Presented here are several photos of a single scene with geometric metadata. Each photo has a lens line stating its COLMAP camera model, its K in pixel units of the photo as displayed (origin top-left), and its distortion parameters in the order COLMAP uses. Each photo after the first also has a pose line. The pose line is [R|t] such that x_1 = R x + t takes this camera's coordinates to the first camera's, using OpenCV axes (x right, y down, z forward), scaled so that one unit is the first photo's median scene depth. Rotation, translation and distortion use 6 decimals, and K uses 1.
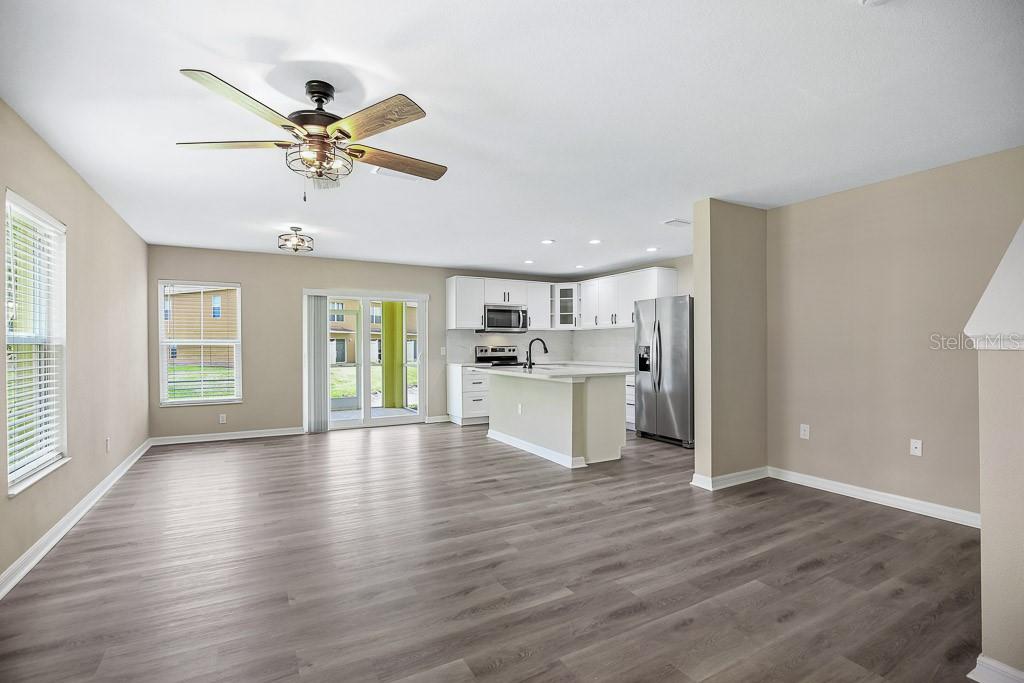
lens RADIAL K [[473.6, 0, 512.0], [0, 473.6, 341.5], [0, 0, 1]] dist [-0.036233, -0.000174]
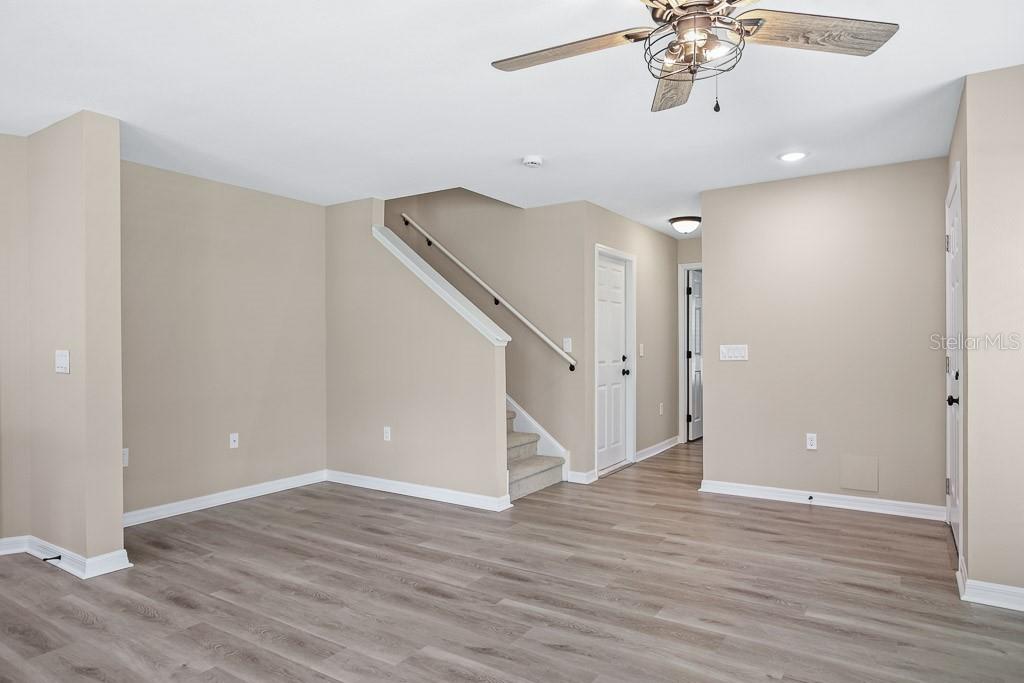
lens RADIAL K [[613.8, 0, 512.0], [0, 613.8, 341.5], [0, 0, 1]] dist [-0.003532, -0.000984]
pose [[-0.464256, 0.006530, 0.885677, -0.729128], [-0.002982, 0.999956, -0.008935, 0.008641], [-0.885696, -0.006789, -0.464216, 1.140947]]
